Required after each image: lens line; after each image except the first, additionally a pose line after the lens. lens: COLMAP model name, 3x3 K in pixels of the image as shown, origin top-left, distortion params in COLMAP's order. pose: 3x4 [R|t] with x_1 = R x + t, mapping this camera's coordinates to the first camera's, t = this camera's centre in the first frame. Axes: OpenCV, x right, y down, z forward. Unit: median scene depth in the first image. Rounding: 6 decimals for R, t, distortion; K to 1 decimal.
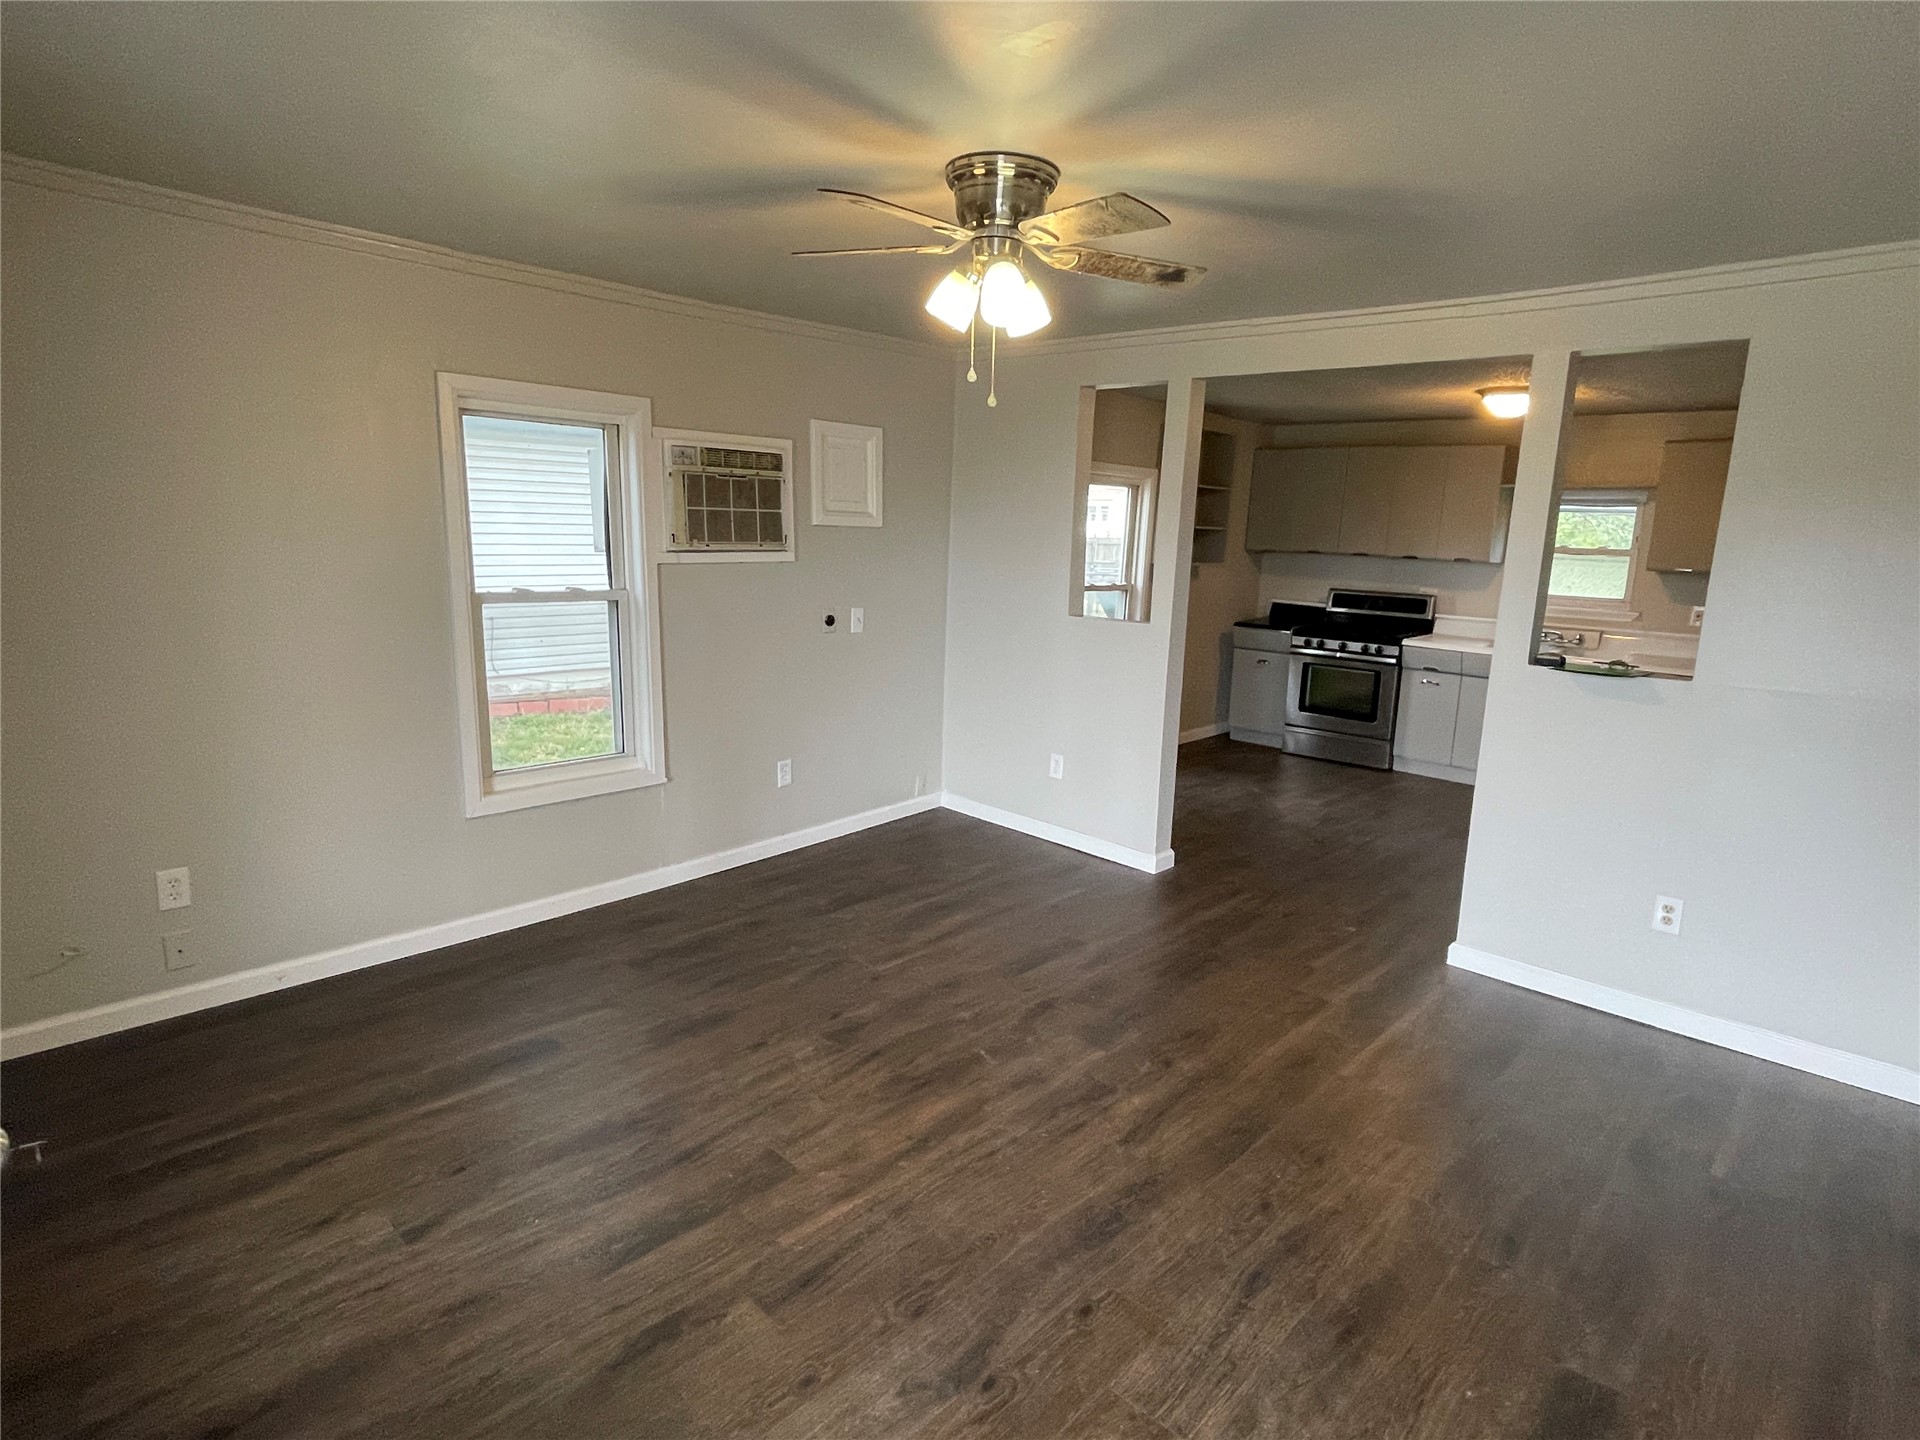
lens RADIAL K [[1027.2, 0, 963.4], [0, 1027.2, 709.0], [0, 0, 1]] dist [-0.001221, -0.002267]
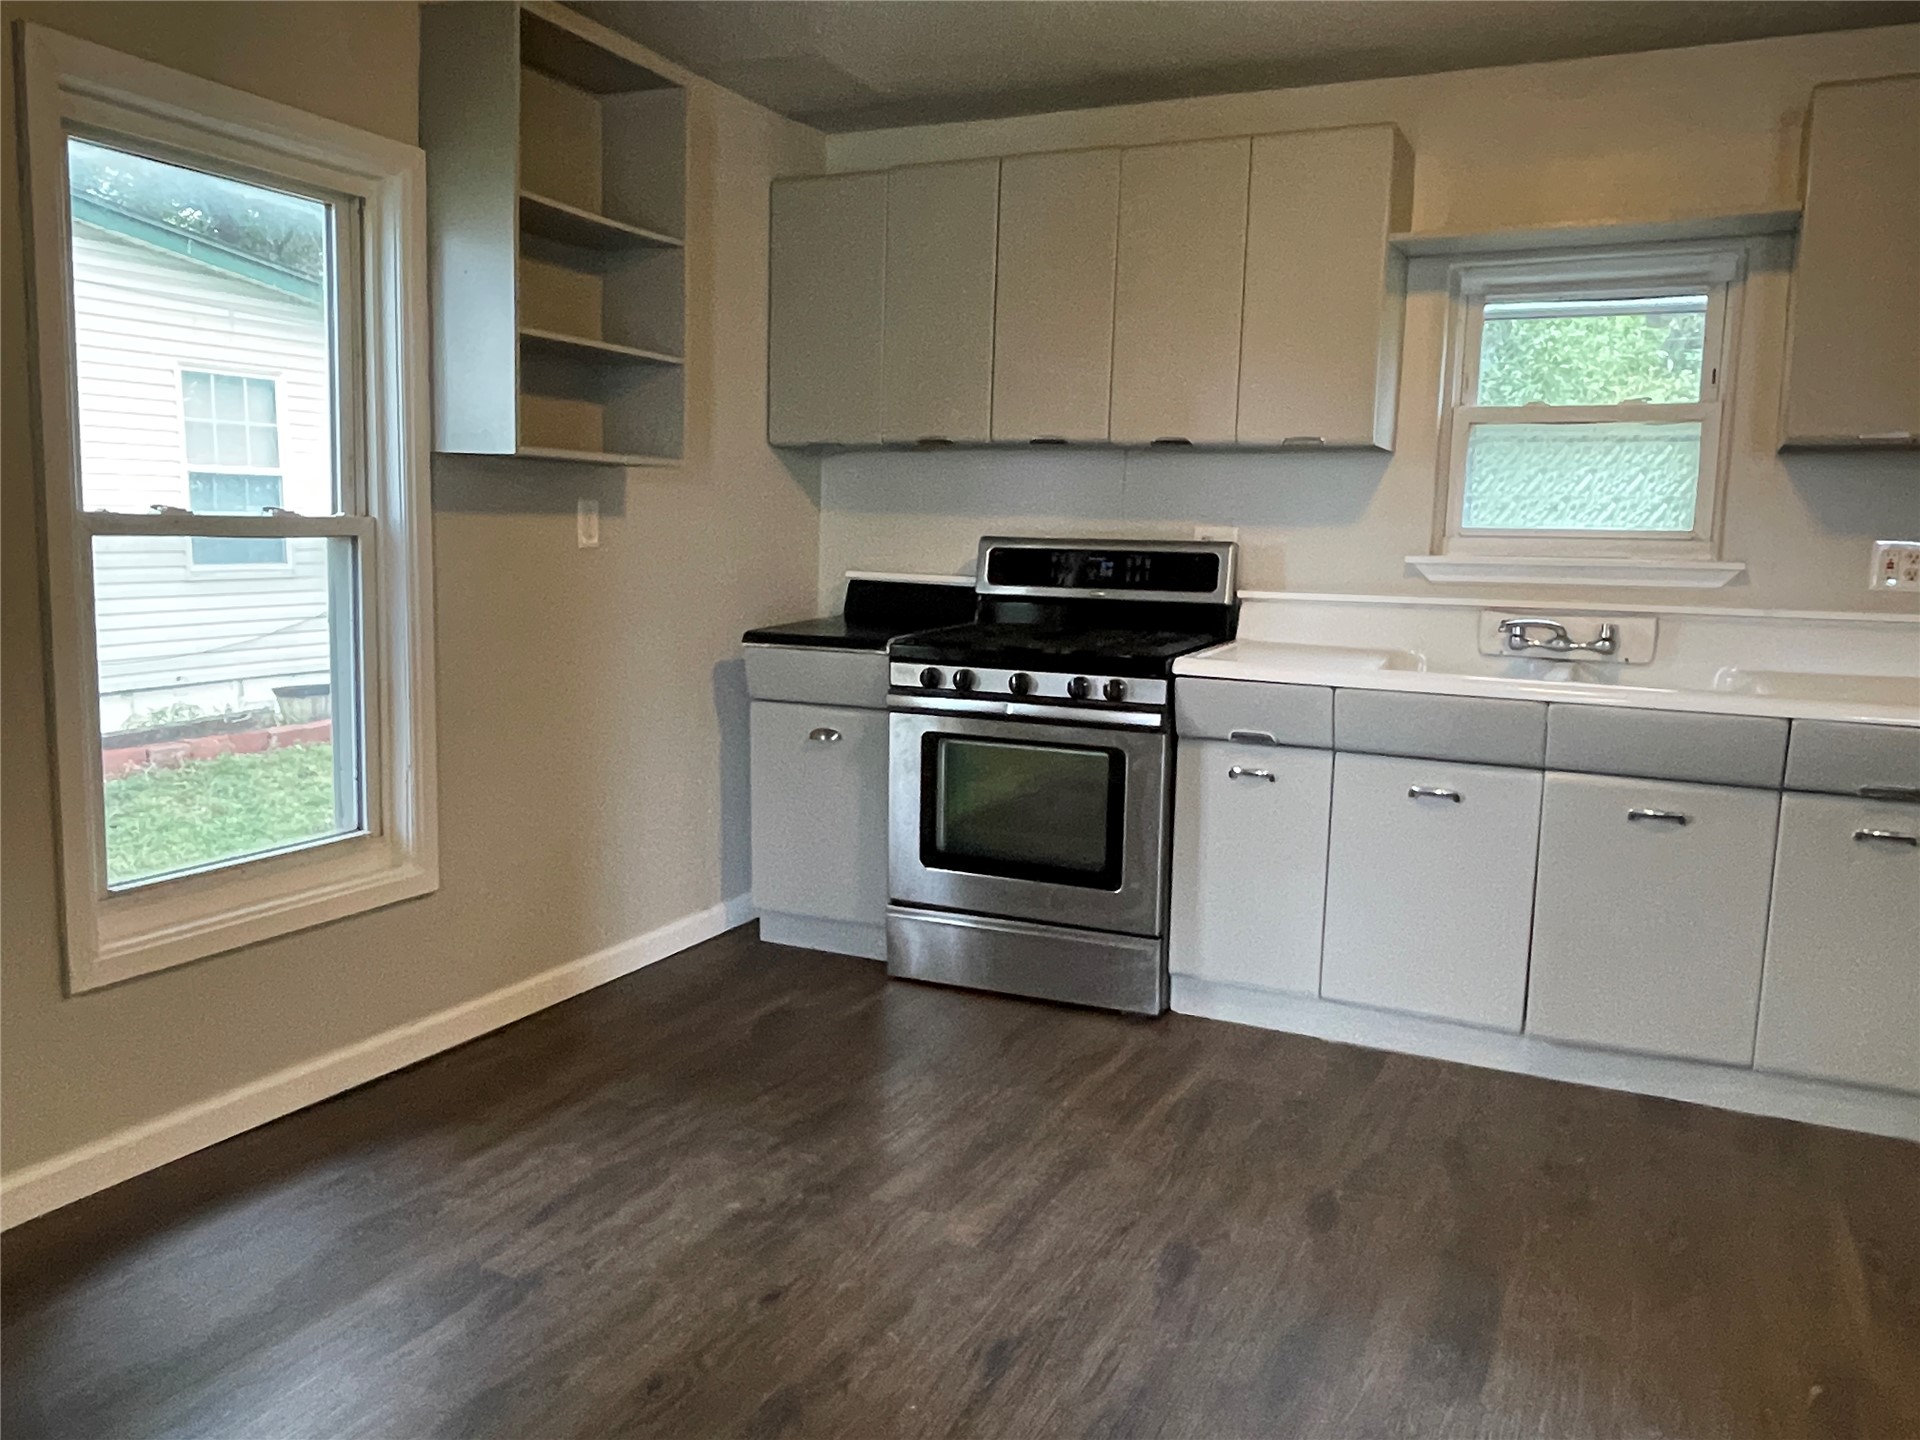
lens RADIAL K [[1459.2, 0, 957.4], [0, 1459.2, 717.9], [0, 0, 1]] dist [0.015881, 0.001259]
pose [[0.952673, -0.056479, 0.298704, 0.191834], [0.066539, 0.997505, -0.023607, -0.038751], [-0.296626, 0.042365, 0.954054, 0.511632]]
